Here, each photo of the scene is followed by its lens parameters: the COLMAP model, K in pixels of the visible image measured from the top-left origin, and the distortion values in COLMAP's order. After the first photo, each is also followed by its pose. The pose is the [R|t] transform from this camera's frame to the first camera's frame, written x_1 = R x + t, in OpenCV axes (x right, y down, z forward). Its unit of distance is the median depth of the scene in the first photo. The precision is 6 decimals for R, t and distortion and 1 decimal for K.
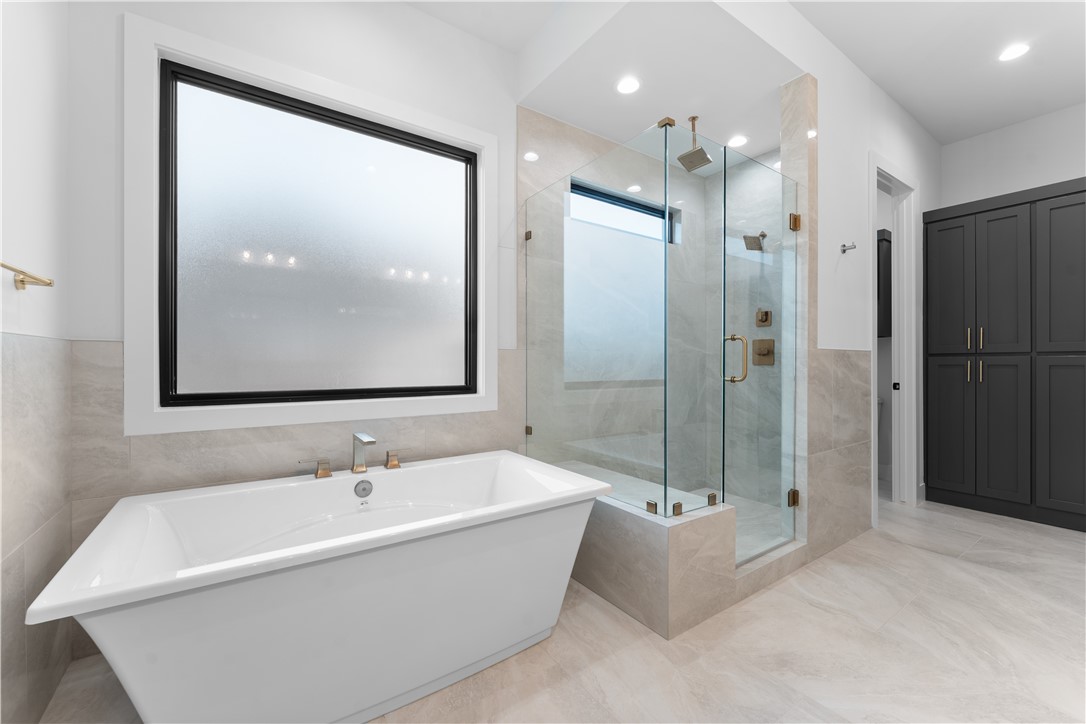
lens RADIAL K [[444.4, 0, 545.4], [0, 444.4, 366.0], [0, 0, 1]] dist [0.000584, -0.000003]
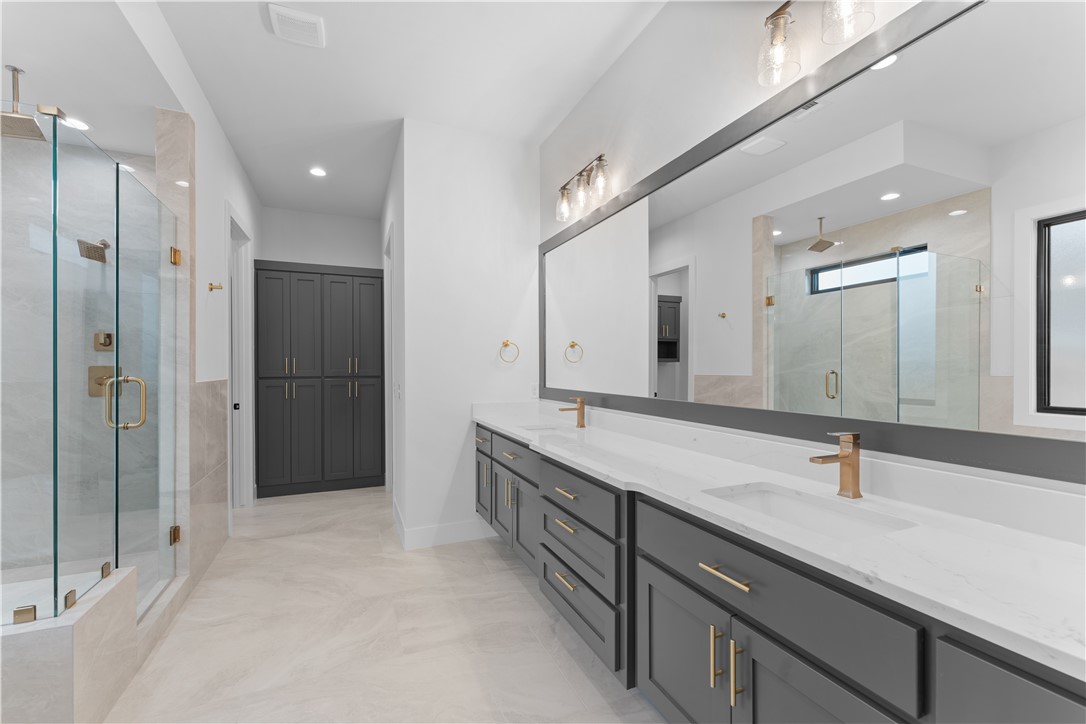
lens RADIAL K [[444.4, 0, 545.4], [0, 444.4, 366.0], [0, 0, 1]] dist [0.000584, -0.000003]
pose [[0.189203, 0.002960, 0.981934, -0.256512], [0.000016, 0.999995, -0.003018, -0.075890], [-0.981938, 0.000587, 0.189202, 0.000253]]
